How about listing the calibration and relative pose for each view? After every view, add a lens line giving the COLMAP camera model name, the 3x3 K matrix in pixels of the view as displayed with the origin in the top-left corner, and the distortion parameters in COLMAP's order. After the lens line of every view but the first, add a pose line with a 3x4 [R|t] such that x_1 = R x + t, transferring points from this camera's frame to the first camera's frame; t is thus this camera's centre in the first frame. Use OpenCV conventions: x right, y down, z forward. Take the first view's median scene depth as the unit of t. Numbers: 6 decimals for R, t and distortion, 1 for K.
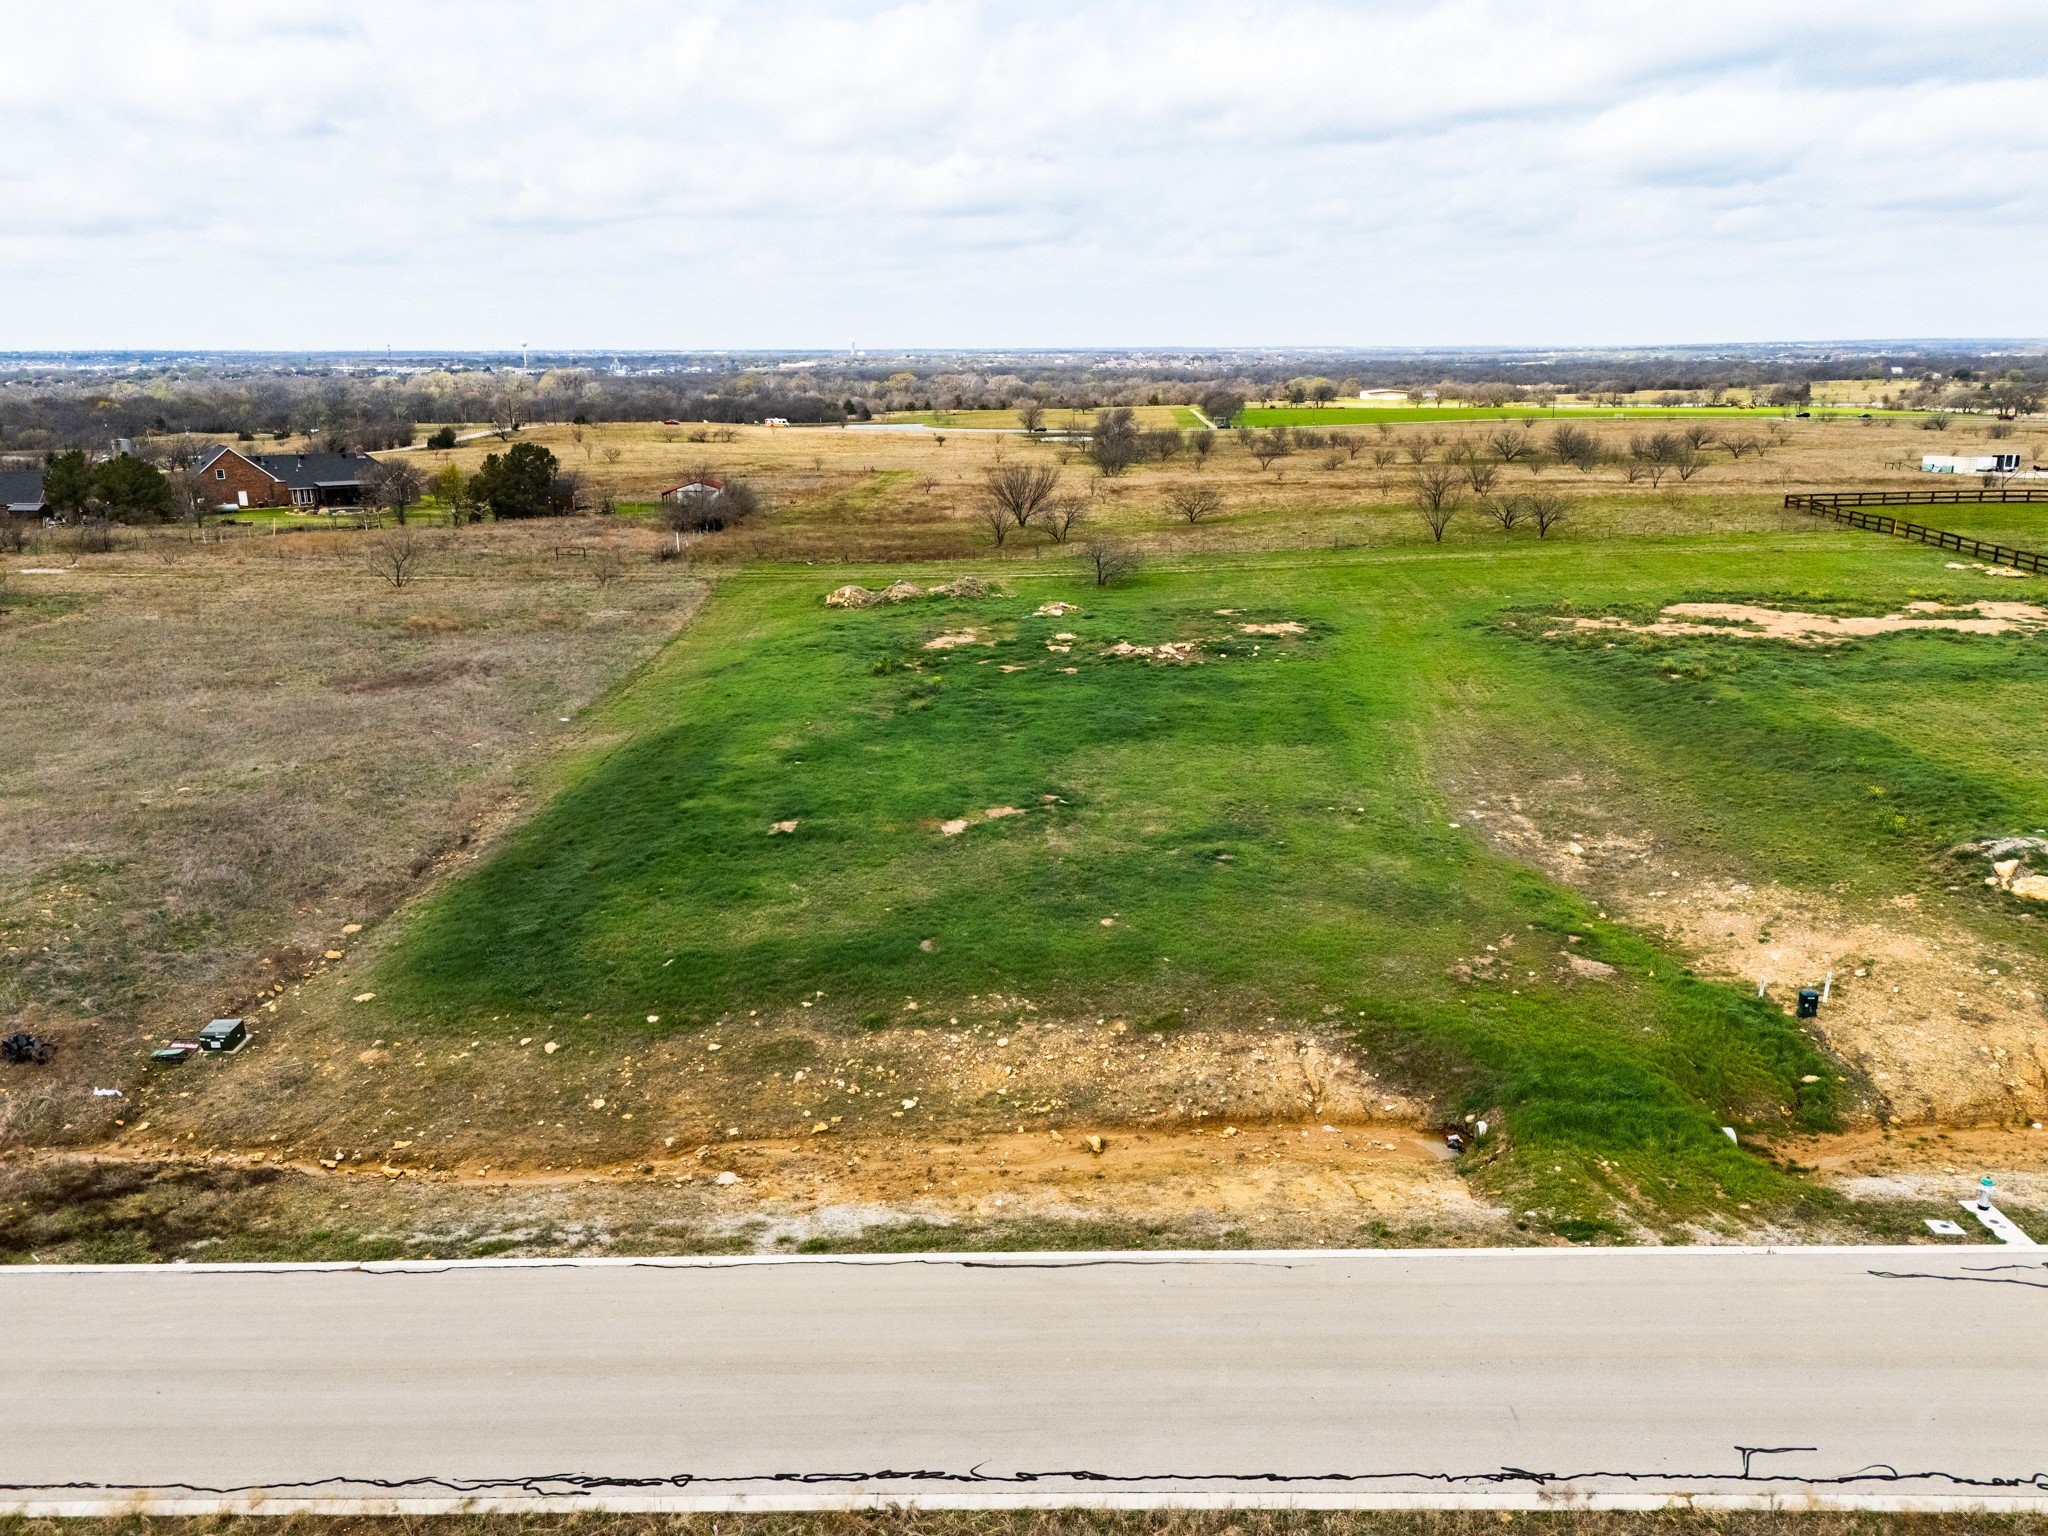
lens RADIAL K [[1499.0, 0, 1035.0], [0, 1499.0, 760.3], [0, 0, 1]] dist [0.077386, -0.075420]
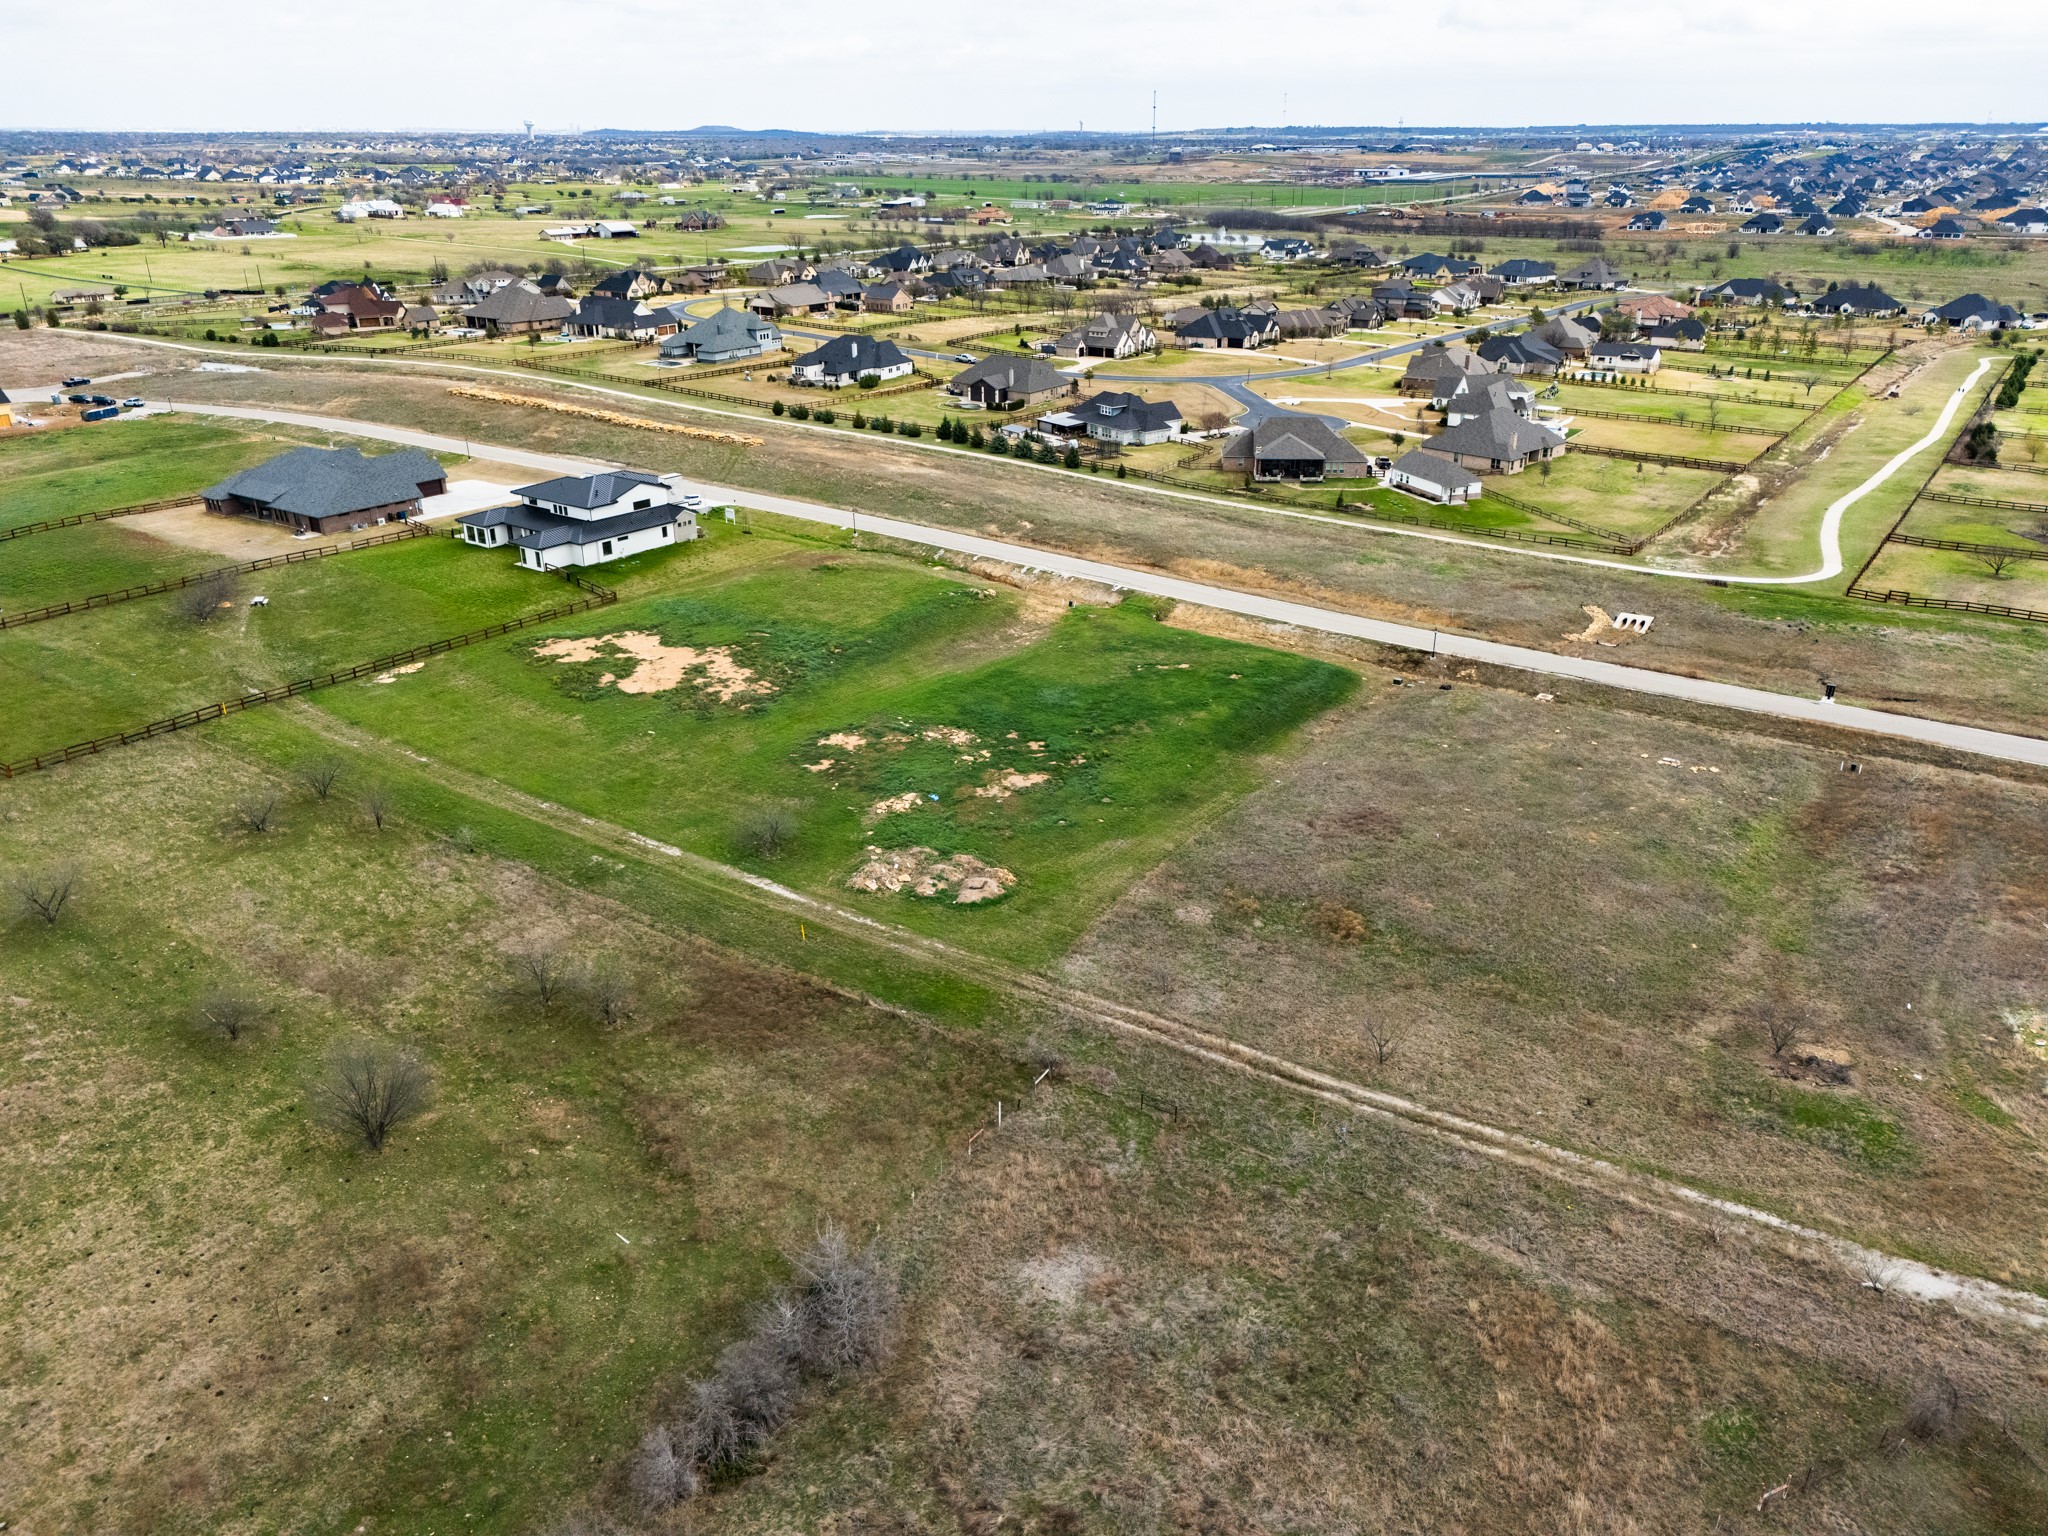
lens RADIAL K [[1499.0, 0, 1035.0], [0, 1499.0, 760.3], [0, 0, 1]] dist [0.077386, -0.075420]
pose [[-0.844588, -0.200396, 0.496500, -1.946641], [0.140814, 0.811533, 0.567086, -2.261763], [-0.516568, 0.548868, -0.657193, 4.714536]]
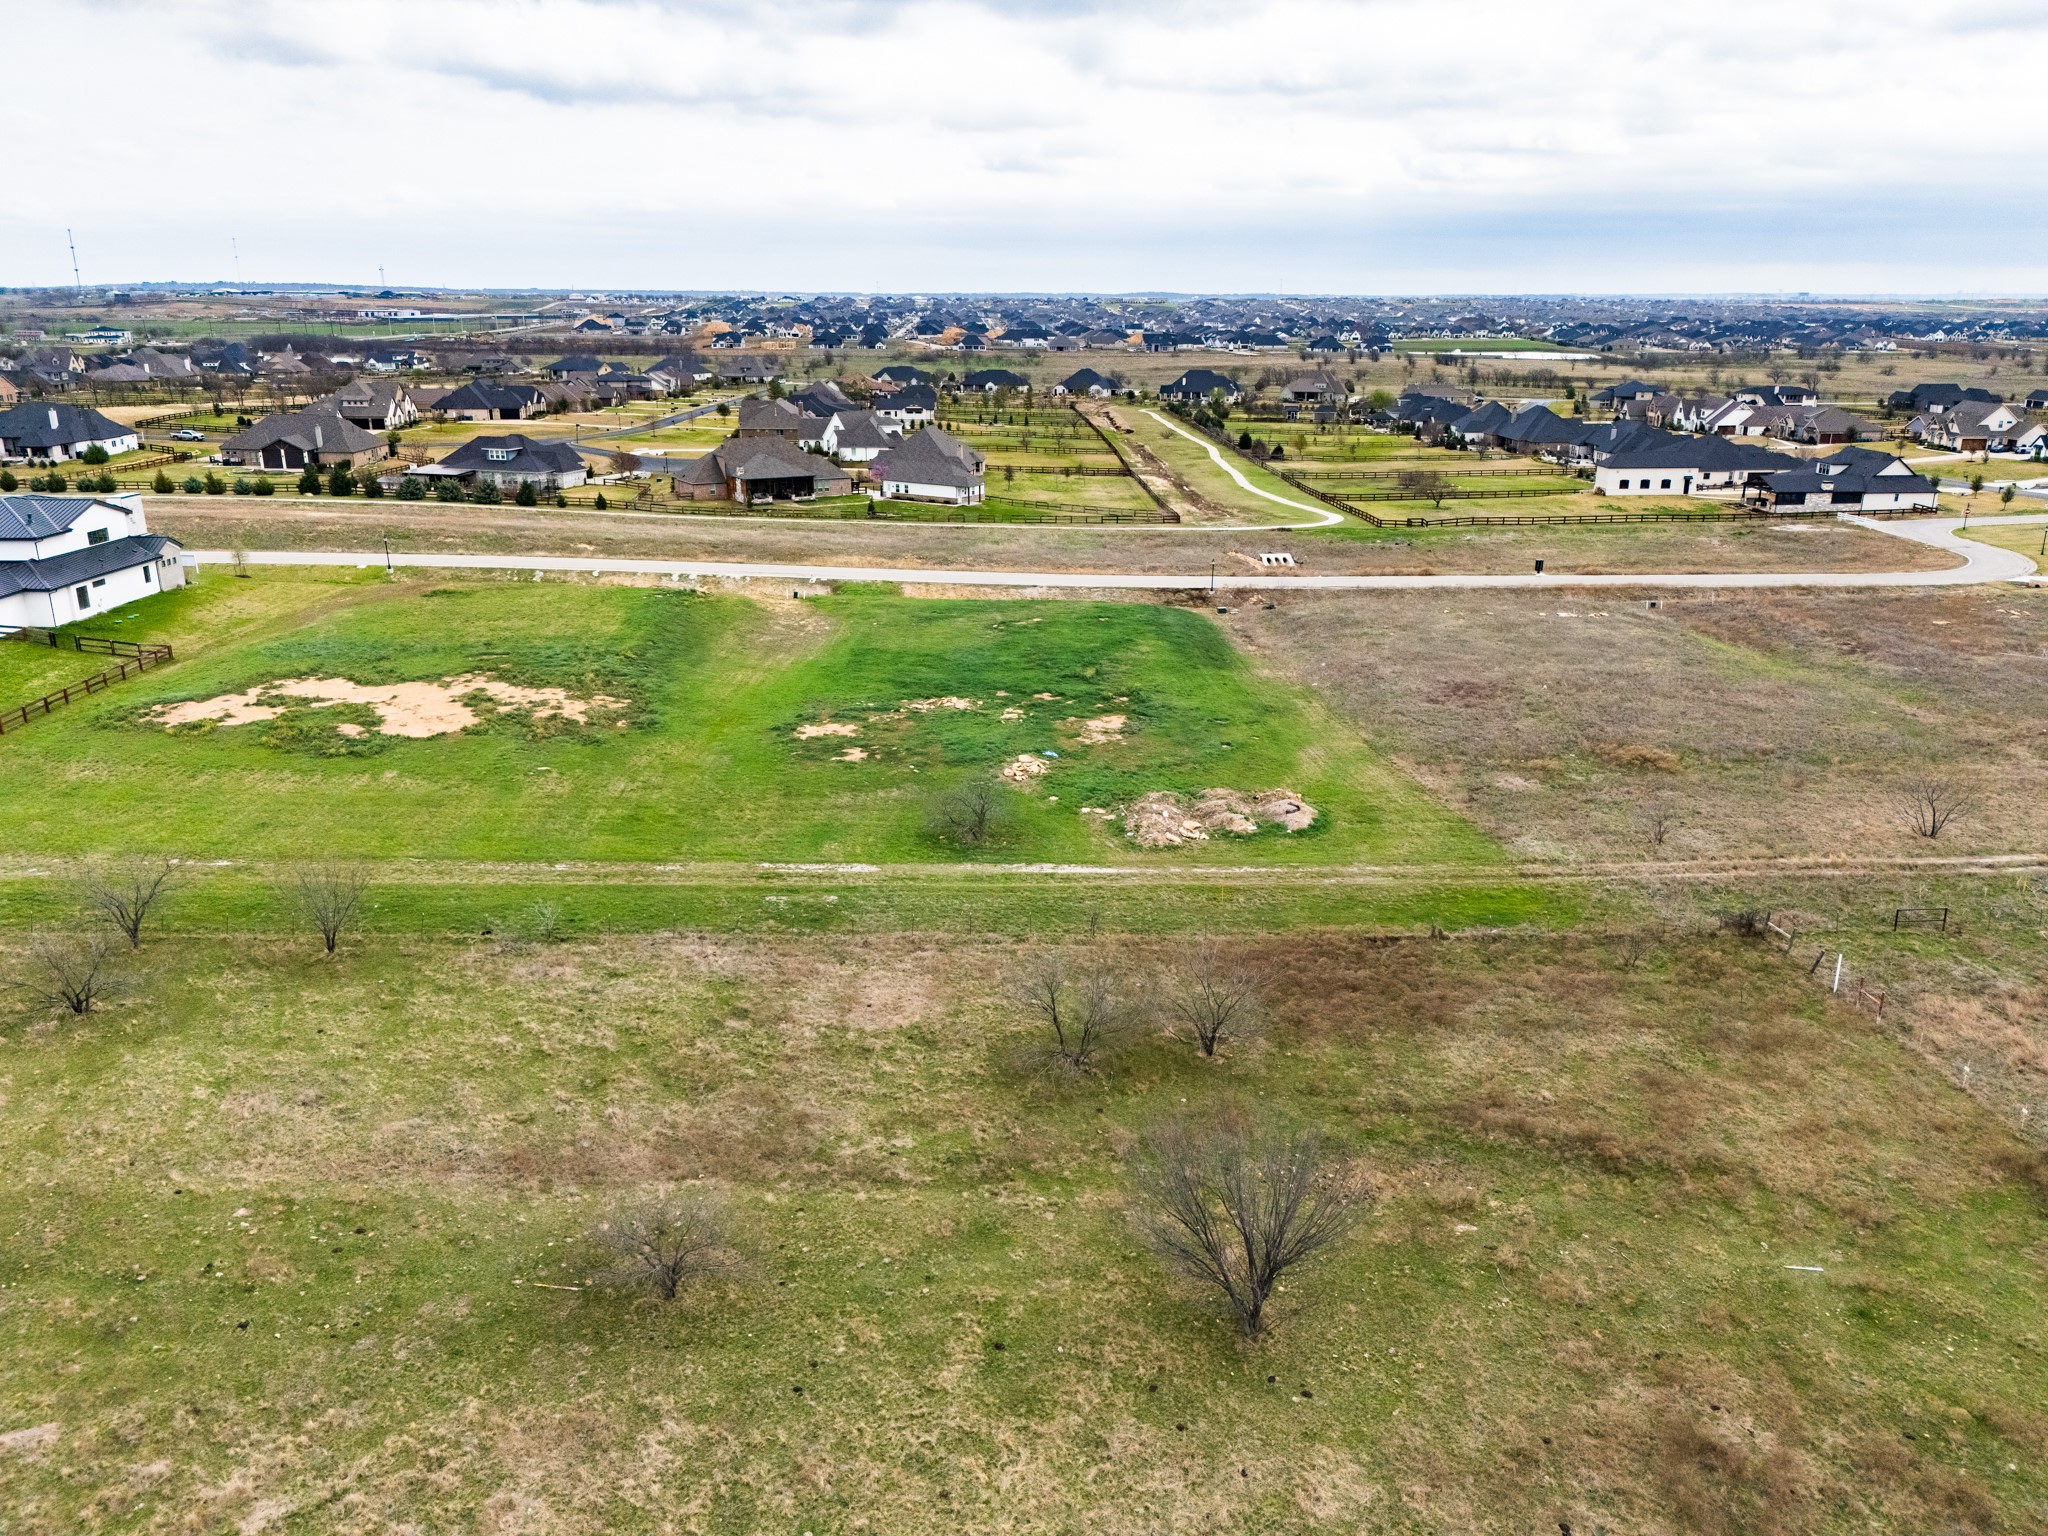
lens RADIAL K [[1499.0, 0, 1035.0], [0, 1499.0, 760.3], [0, 0, 1]] dist [0.077386, -0.075420]
pose [[-0.997458, 0.022635, -0.067567, 0.187224], [-0.016217, 0.851215, 0.524567, -1.583371], [0.069388, 0.524330, -0.848684, 4.782855]]
